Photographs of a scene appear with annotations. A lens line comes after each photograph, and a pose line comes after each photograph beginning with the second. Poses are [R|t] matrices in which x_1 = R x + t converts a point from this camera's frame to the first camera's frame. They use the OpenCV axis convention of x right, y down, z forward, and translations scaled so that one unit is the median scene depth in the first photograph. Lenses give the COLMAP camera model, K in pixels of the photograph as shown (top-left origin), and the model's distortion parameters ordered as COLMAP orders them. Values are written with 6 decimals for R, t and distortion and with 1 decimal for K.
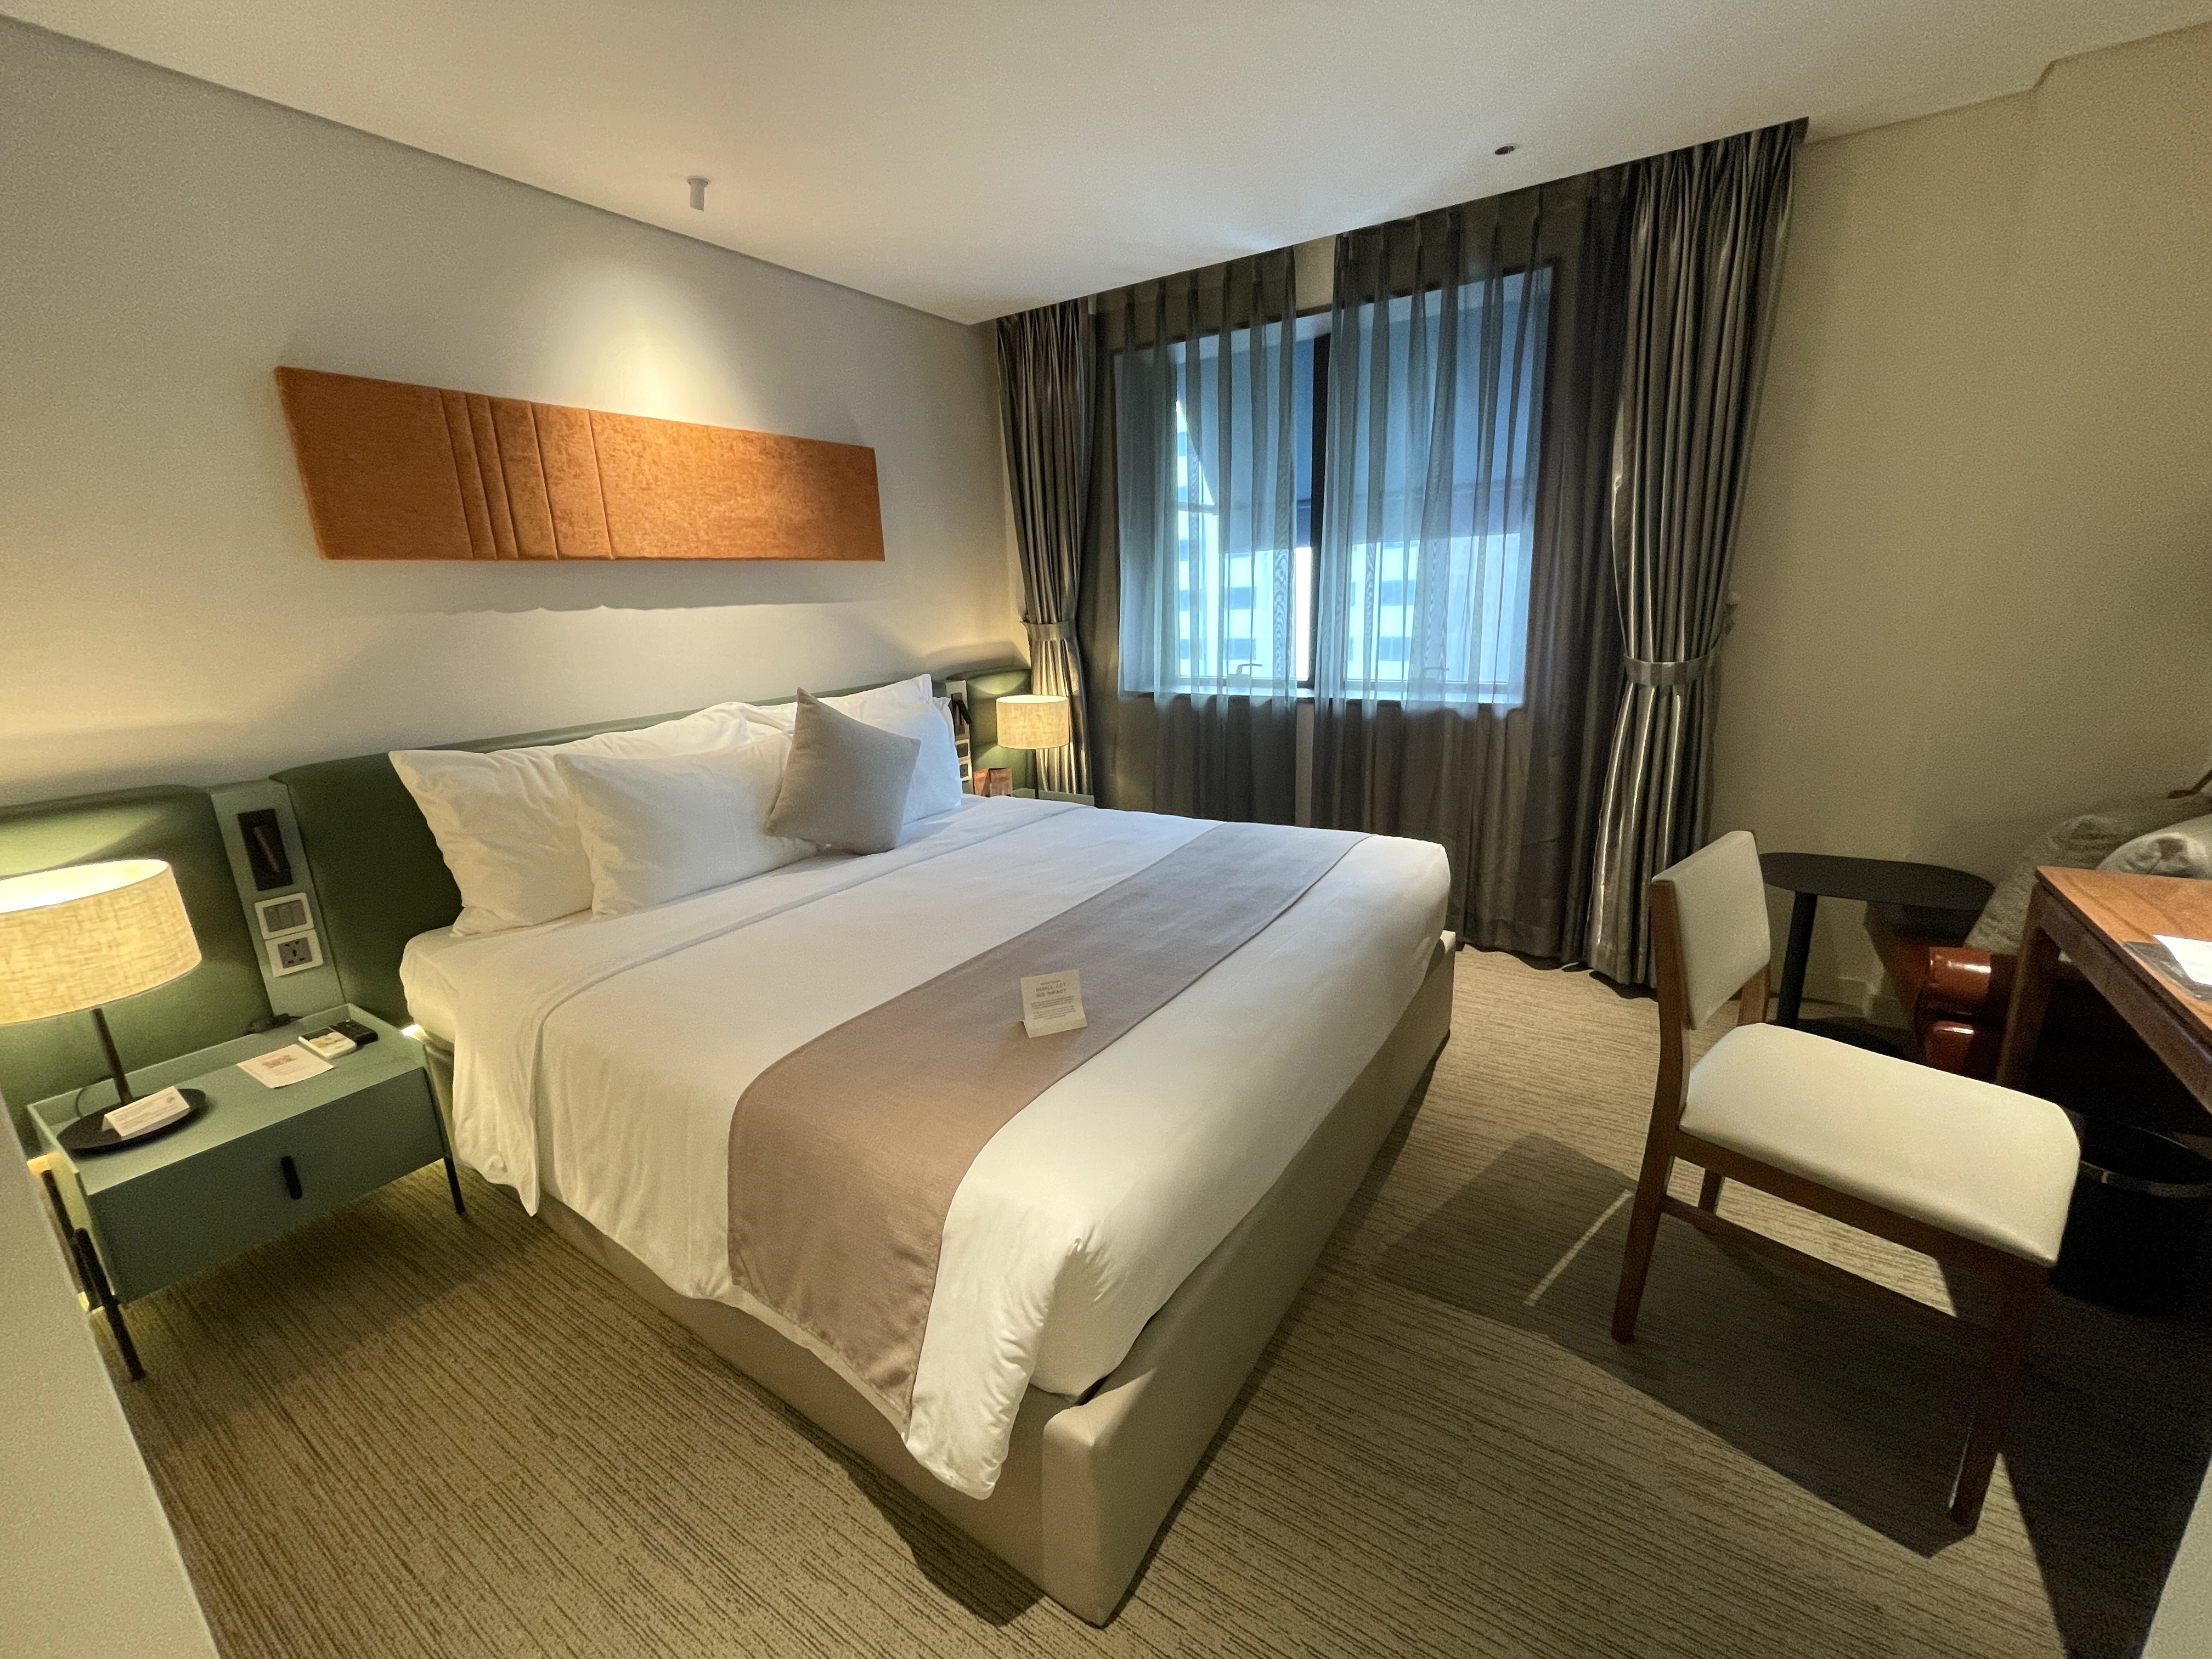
lens RADIAL K [[895.3, 0, 1108.5], [0, 895.3, 822.8], [0, 0, 1]] dist [-0.000479, 0.000904]
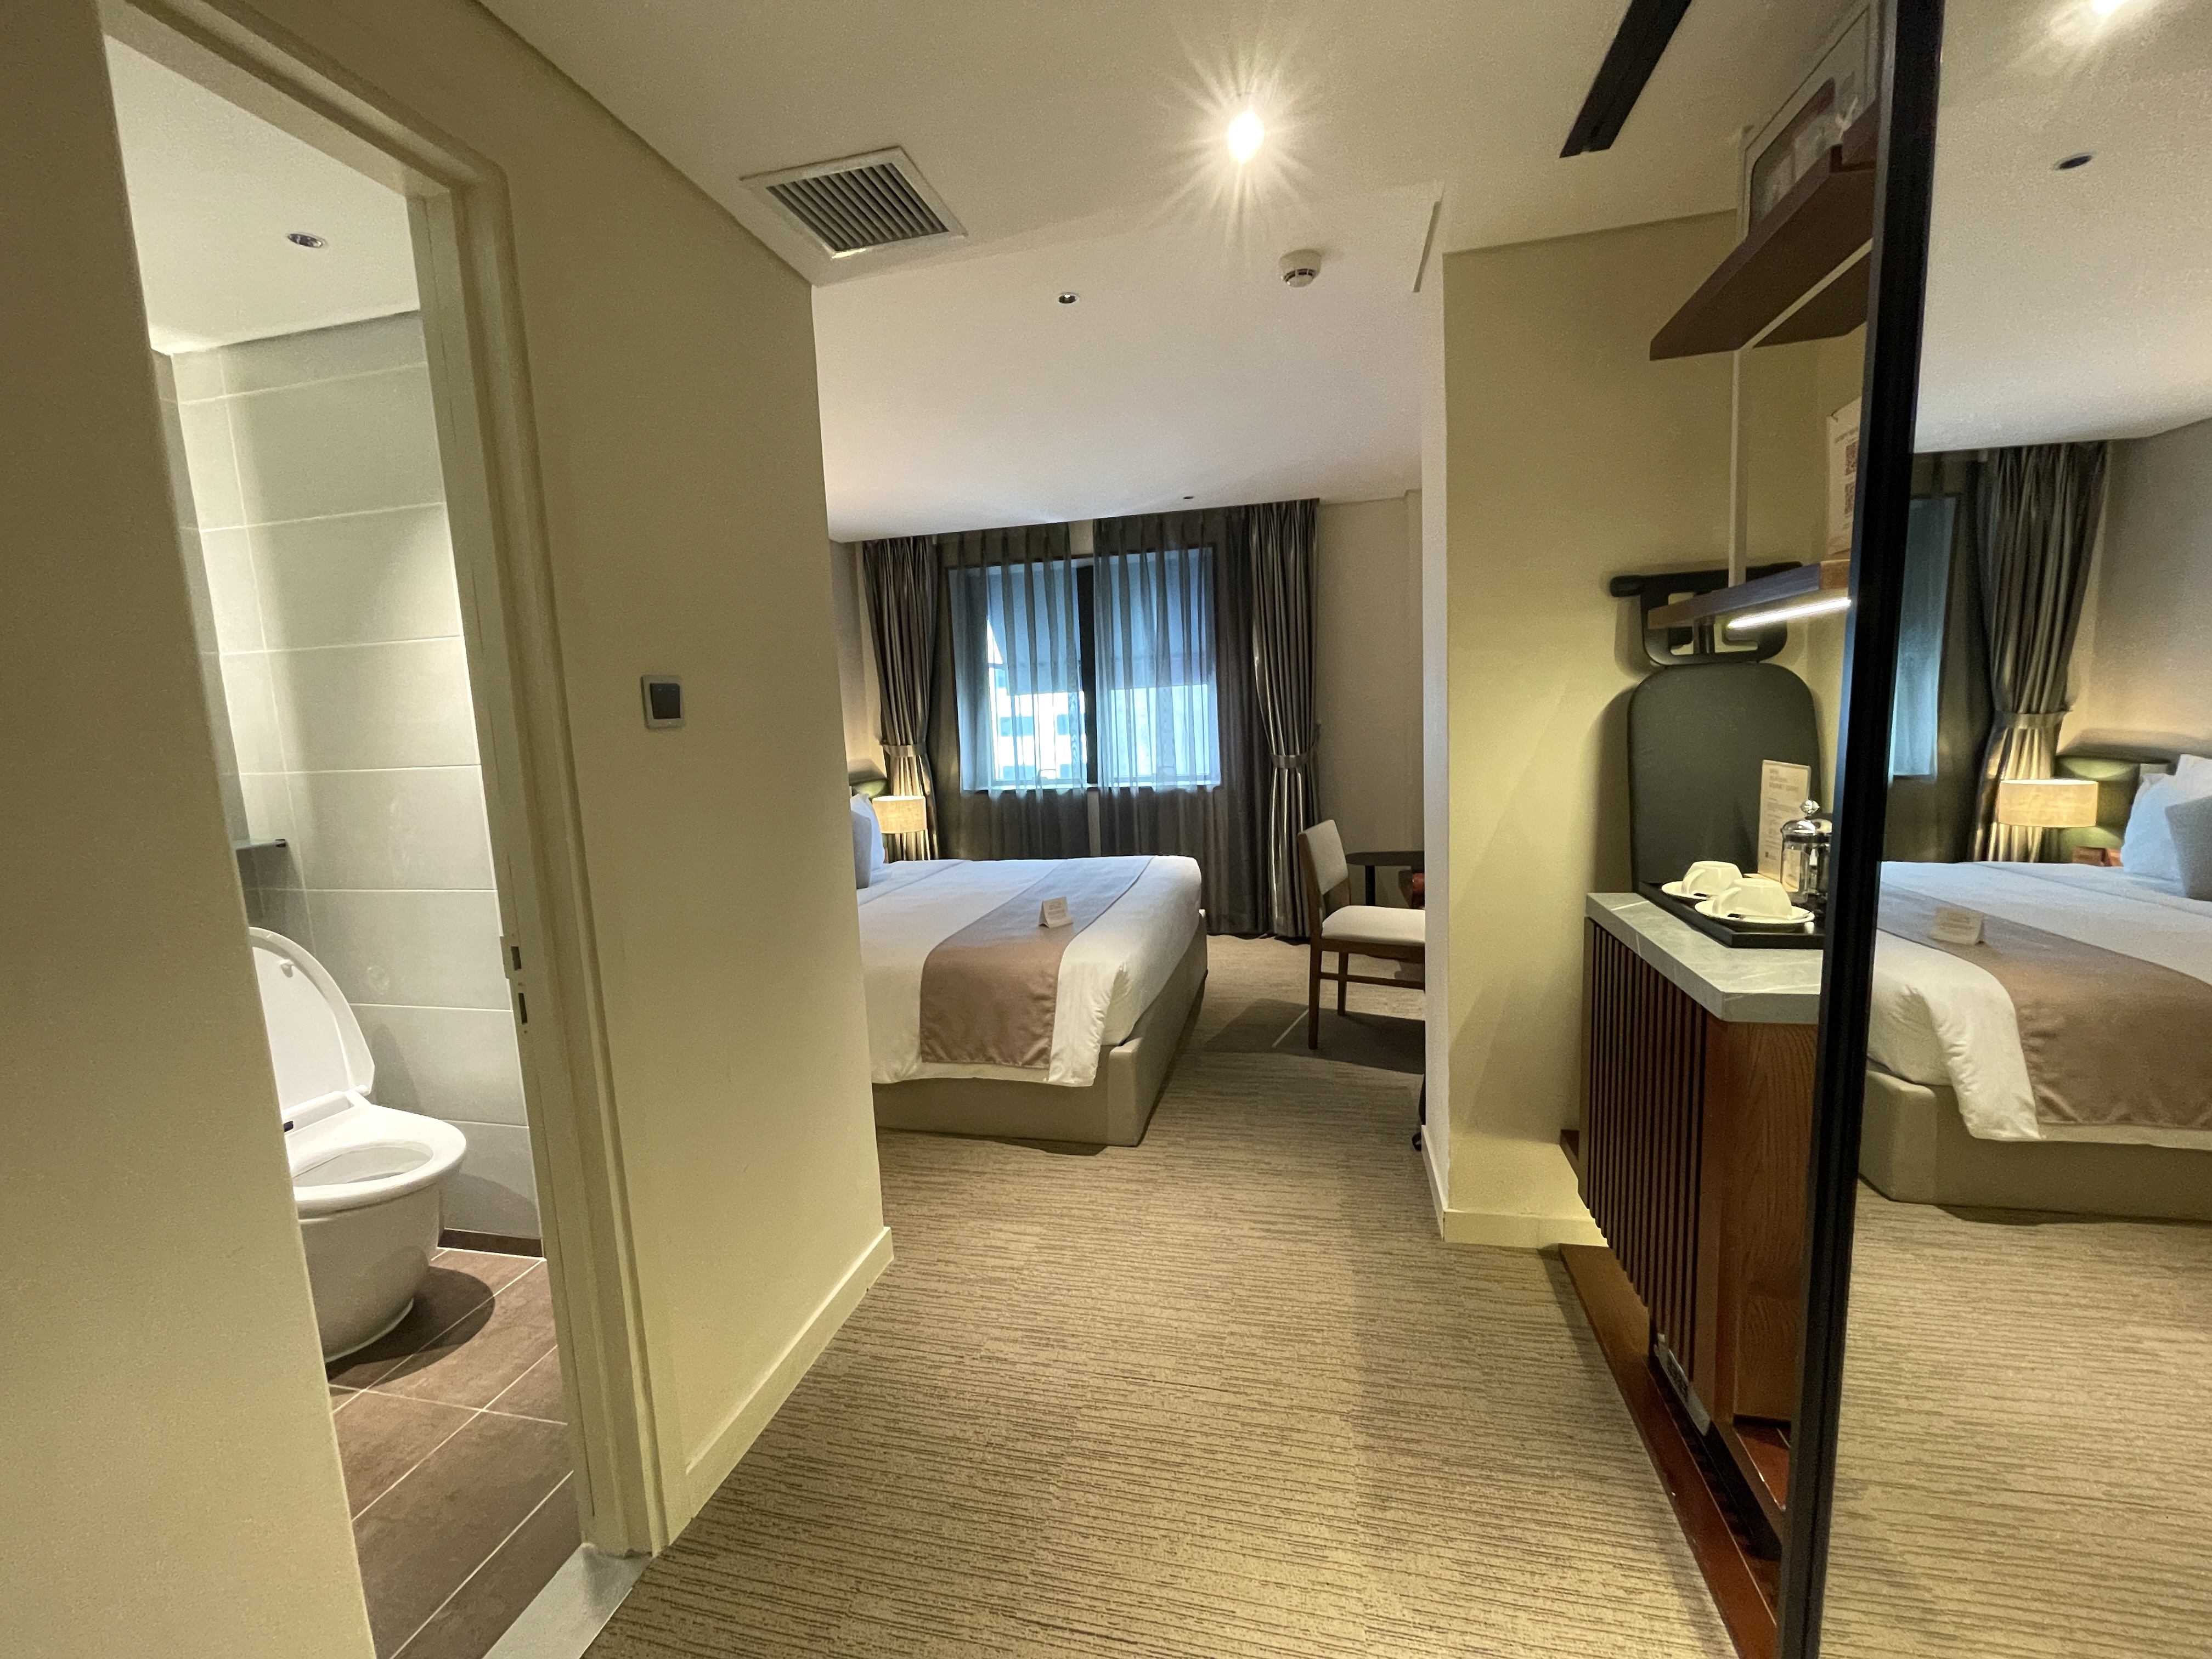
lens RADIAL K [[895.3, 0, 1110.2], [0, 895.3, 830.8], [0, 0, 1]] dist [-0.000479, 0.000904]
pose [[0.937058, -0.050197, 0.345547, -0.333003], [0.096460, 0.988316, -0.118010, 0.138080], [-0.335586, 0.143914, 0.930951, -0.510301]]
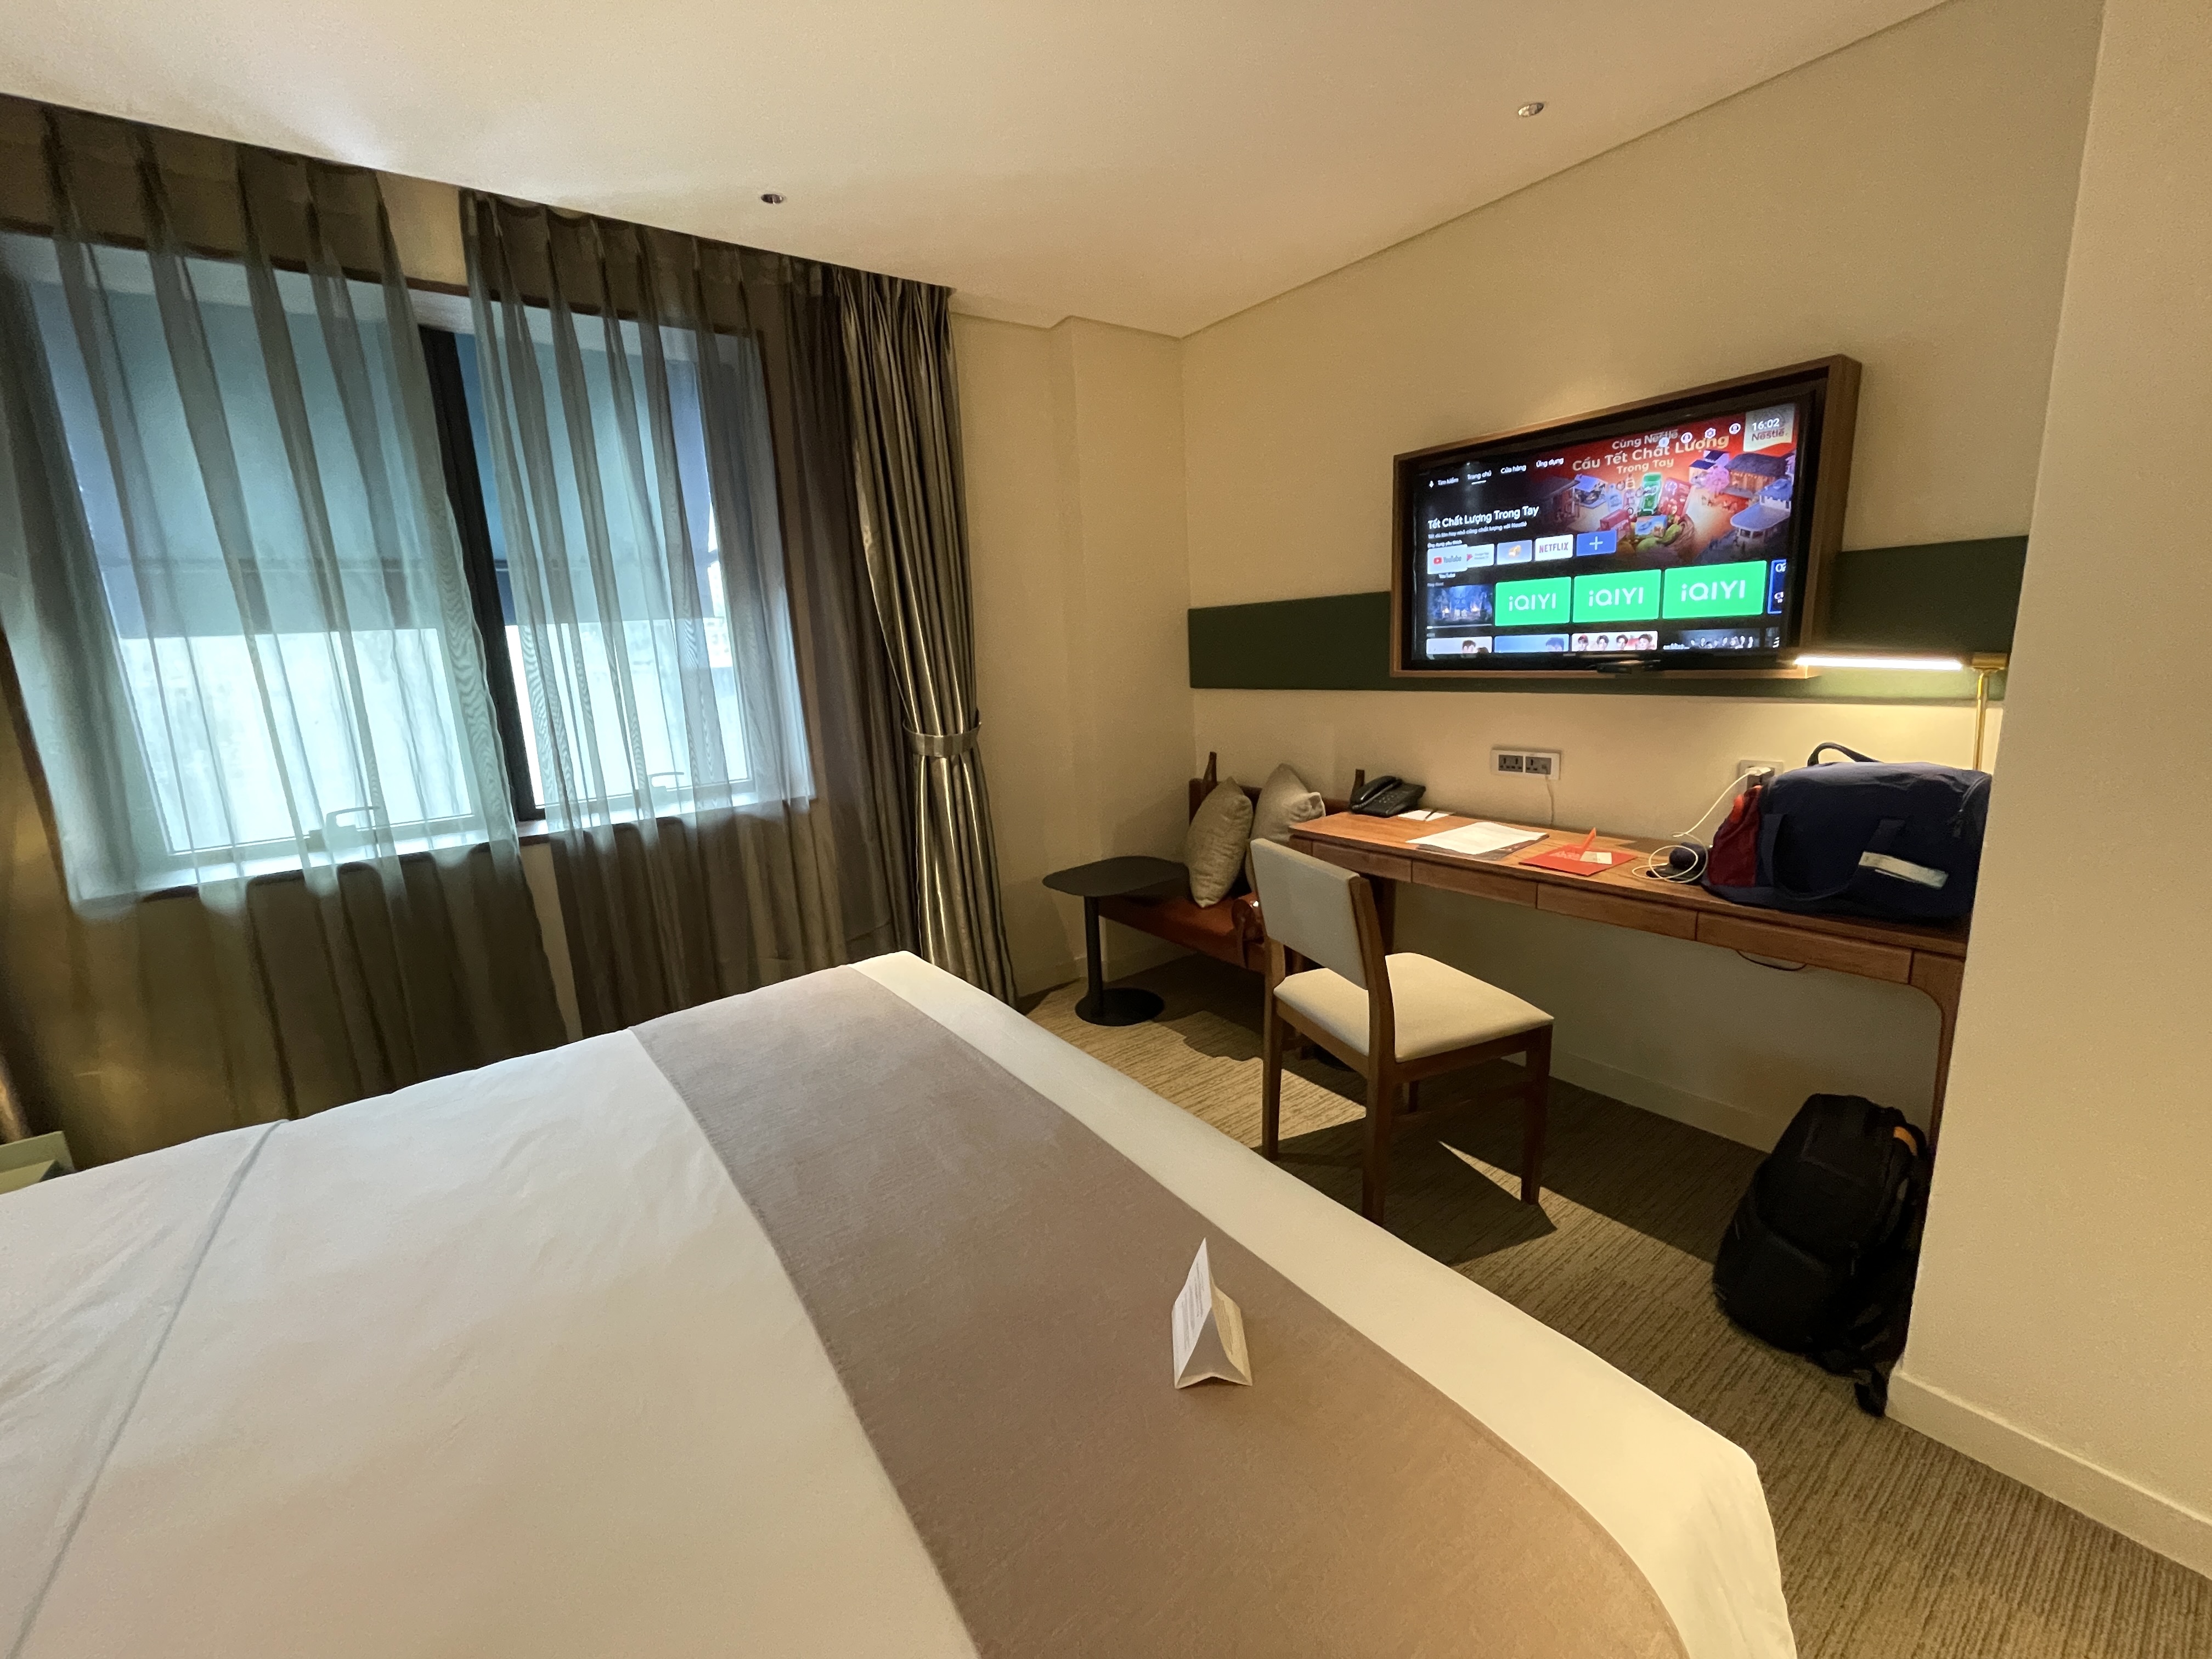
lens RADIAL K [[895.3, 0, 1116.6], [0, 895.3, 813.3], [0, 0, 1]] dist [-0.000479, 0.000904]
pose [[0.360624, -0.160459, 0.918805, -0.286156], [0.273376, 0.960012, 0.060358, -0.085602], [-0.891749, 0.229413, 0.390069, 0.369869]]
